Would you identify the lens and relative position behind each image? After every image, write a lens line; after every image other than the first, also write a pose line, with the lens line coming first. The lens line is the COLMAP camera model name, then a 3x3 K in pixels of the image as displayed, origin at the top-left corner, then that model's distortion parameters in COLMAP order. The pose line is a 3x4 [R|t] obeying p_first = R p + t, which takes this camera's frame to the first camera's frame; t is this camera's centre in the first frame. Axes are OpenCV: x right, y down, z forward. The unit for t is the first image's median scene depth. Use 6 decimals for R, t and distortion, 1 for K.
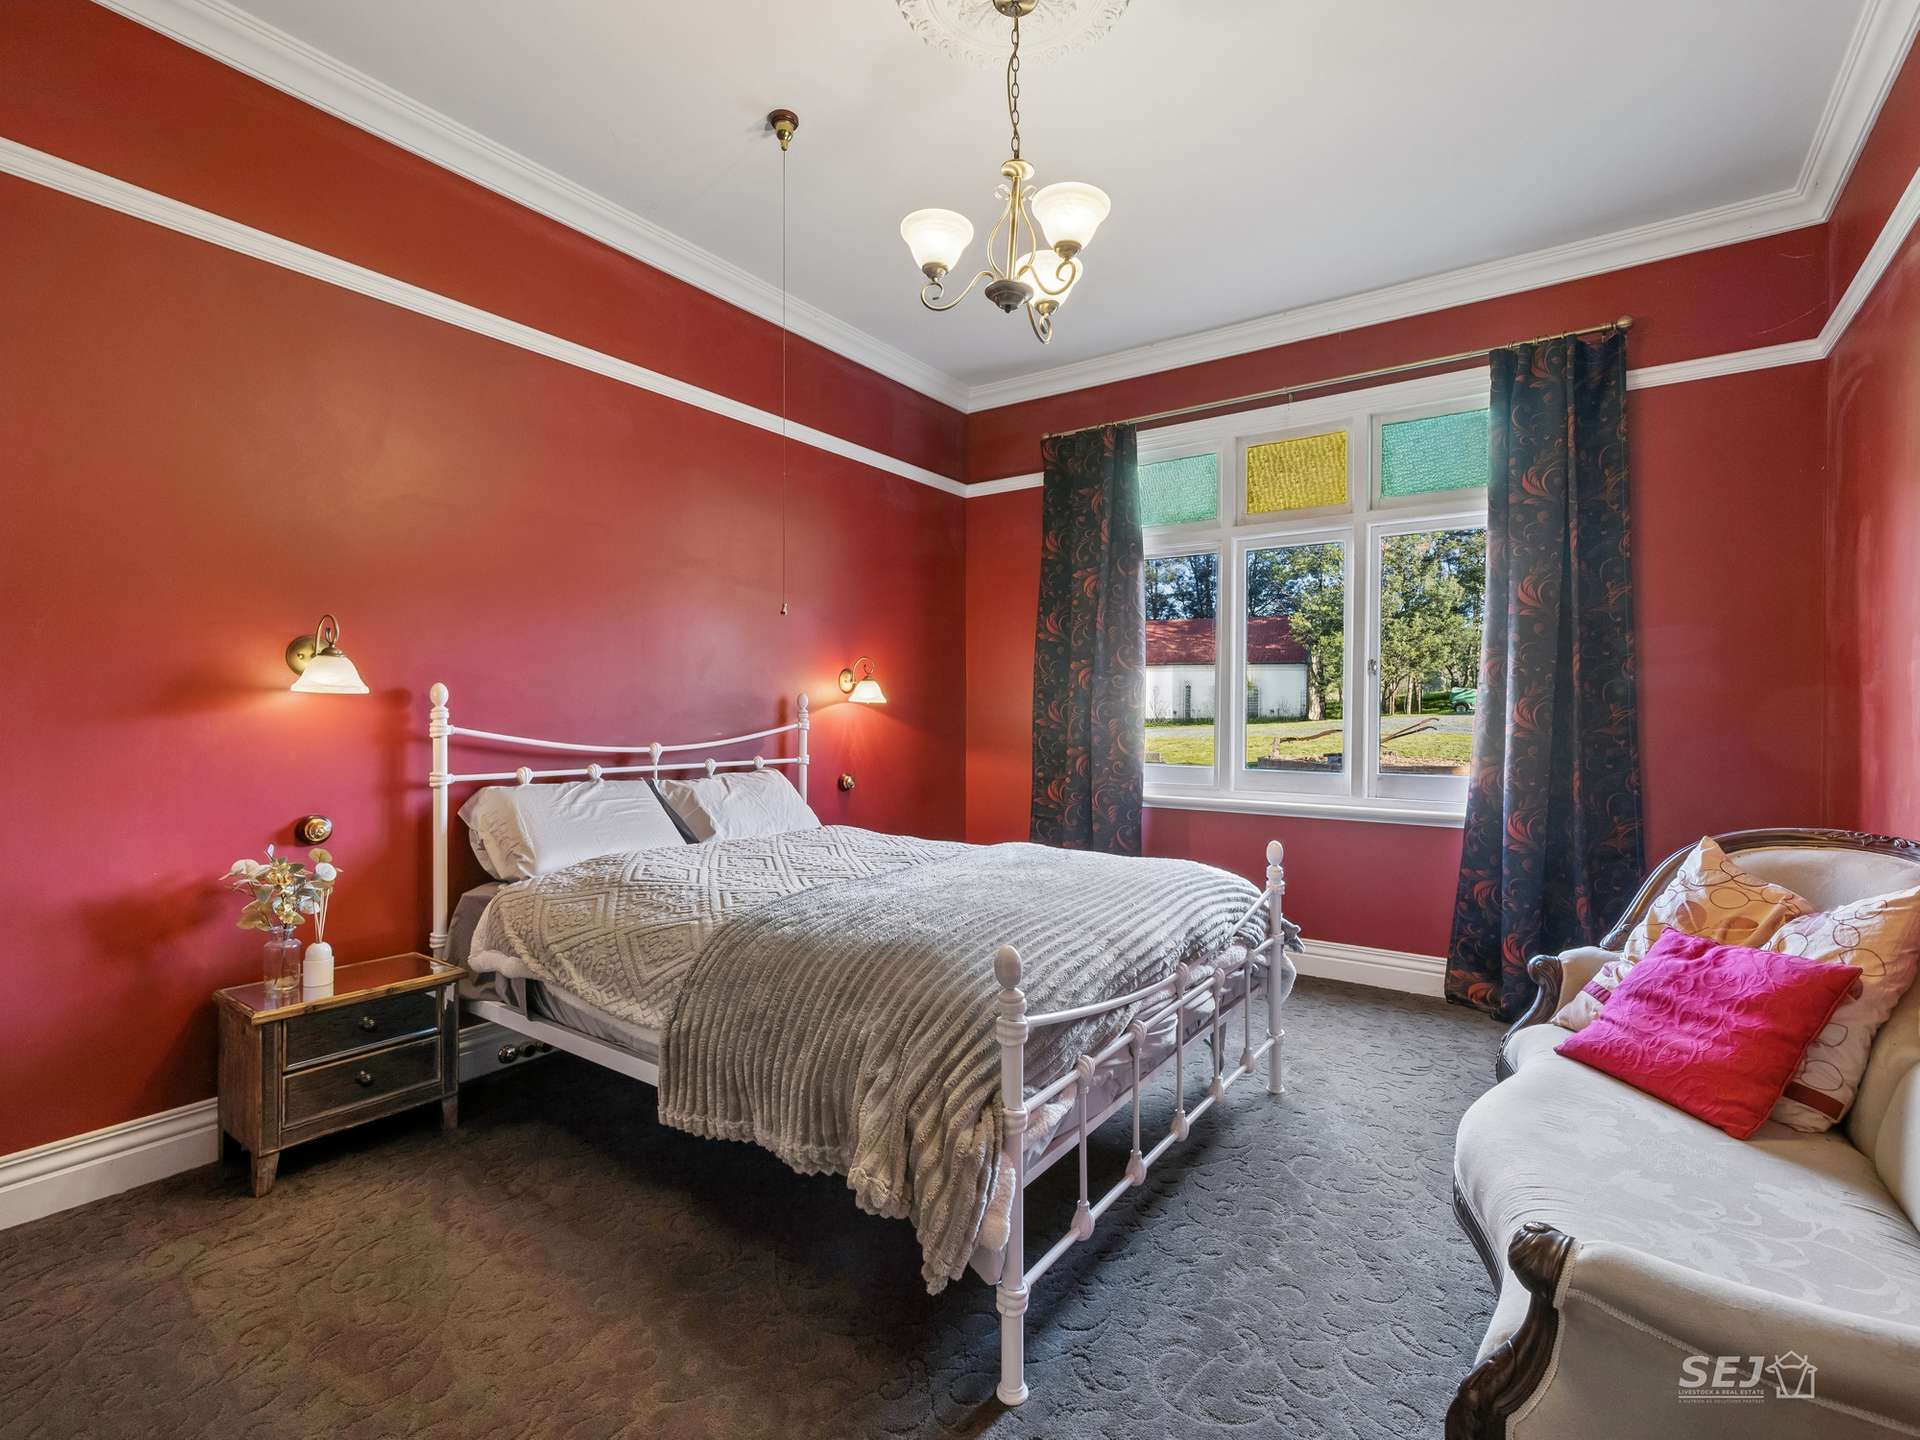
lens RADIAL K [[911.0, 0, 958.6], [0, 911.0, 729.5], [0, 0, 1]] dist [0.001064, 0.000606]
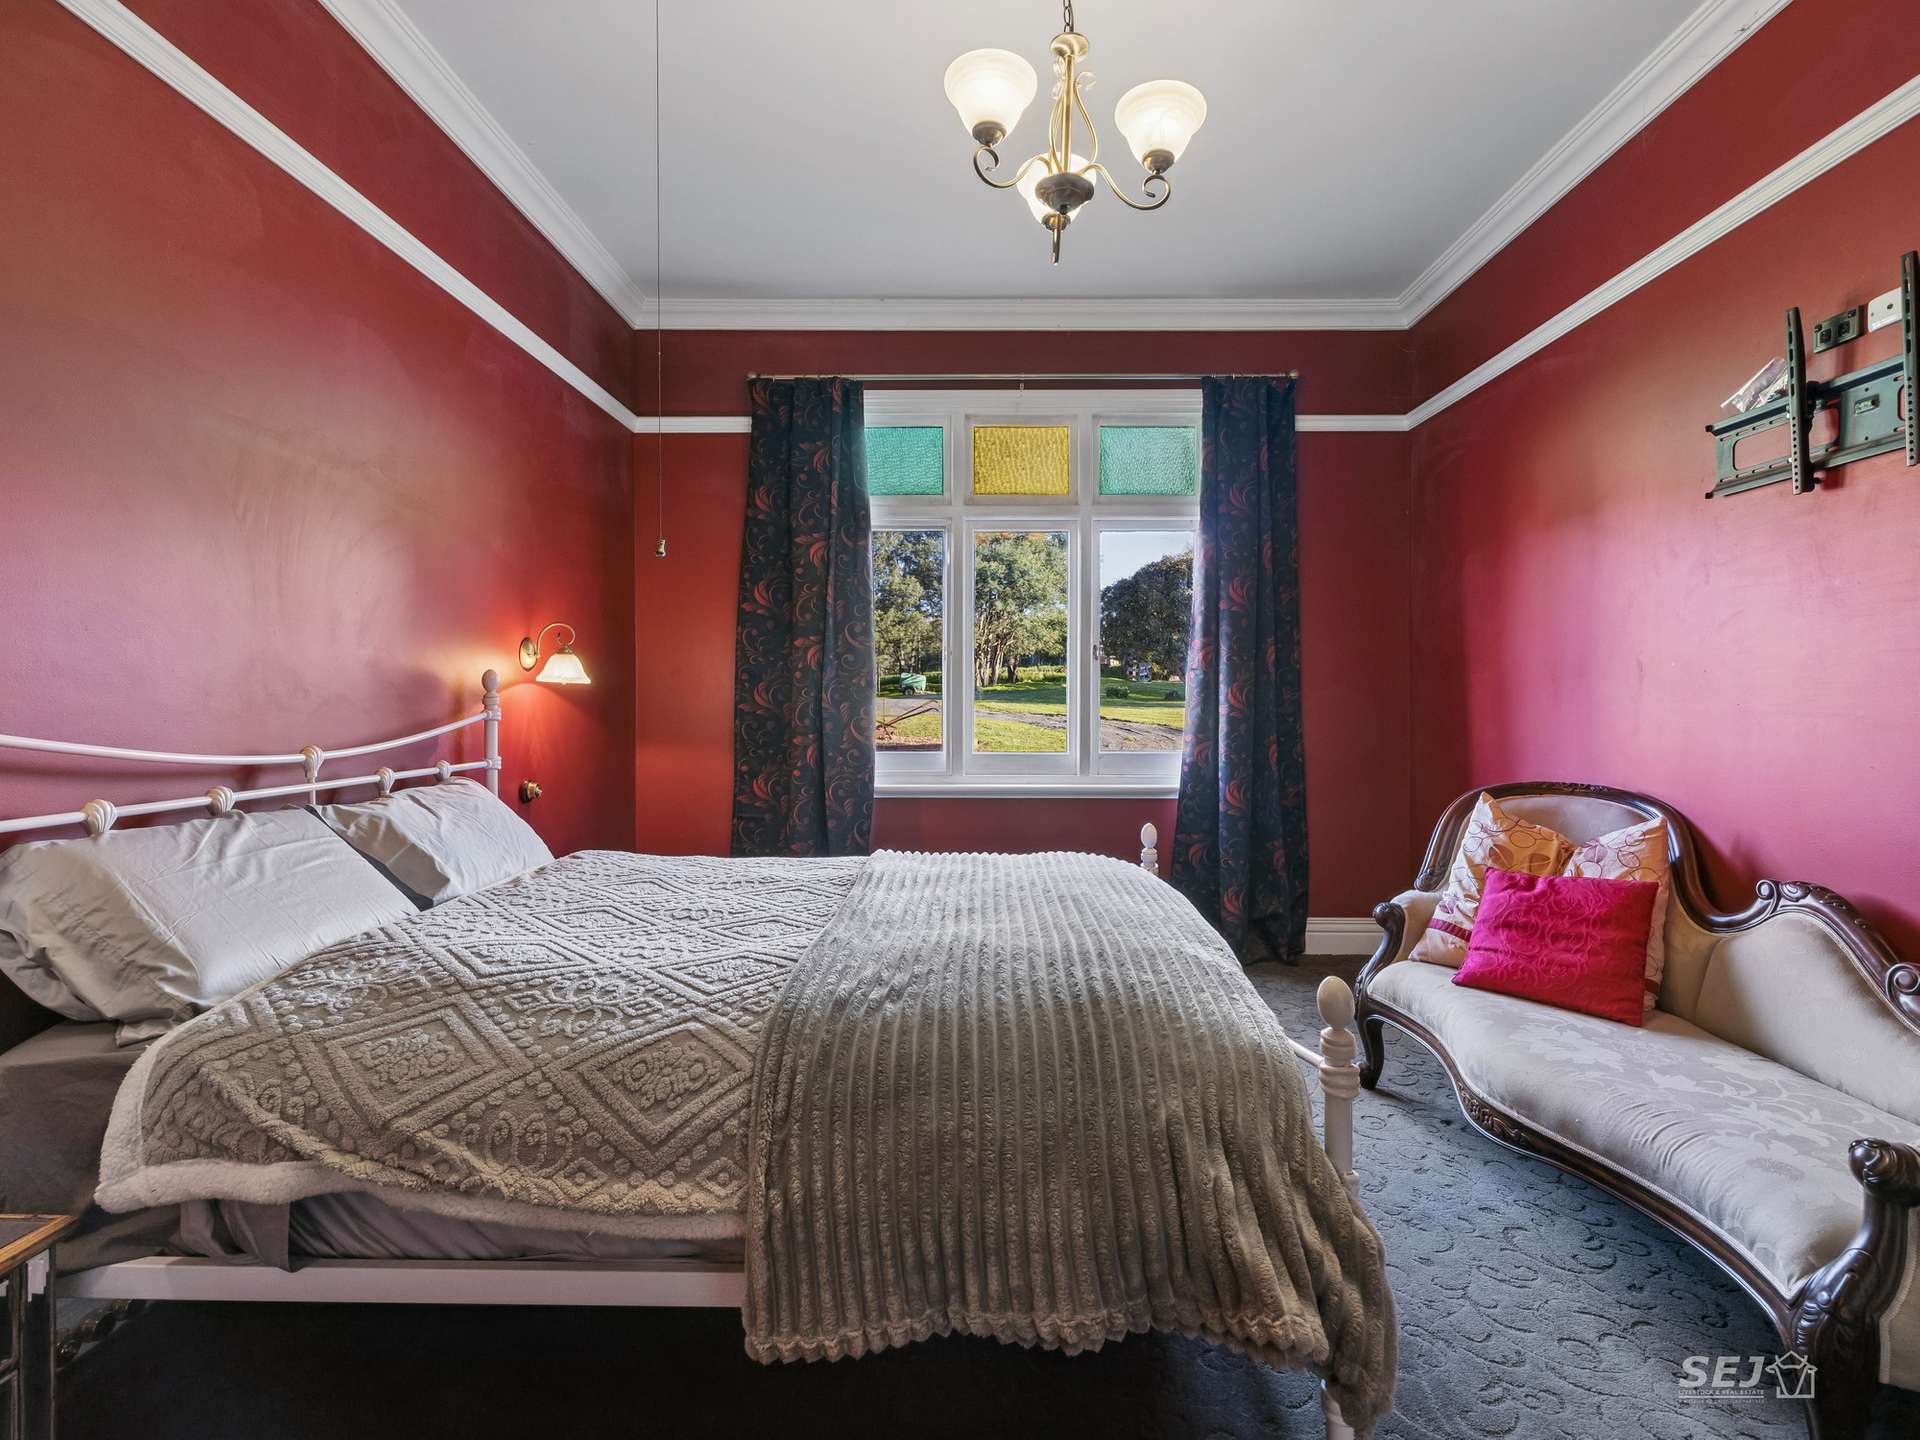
lens RADIAL K [[921.0, 0, 966.8], [0, 921.0, 704.9], [0, 0, 1]] dist [0.001196, -0.000588]
pose [[0.821683, -0.008246, 0.569885, -0.314445], [0.013397, 0.999899, -0.004847, -0.004480], [-0.569787, 0.011617, 0.821710, 0.226171]]
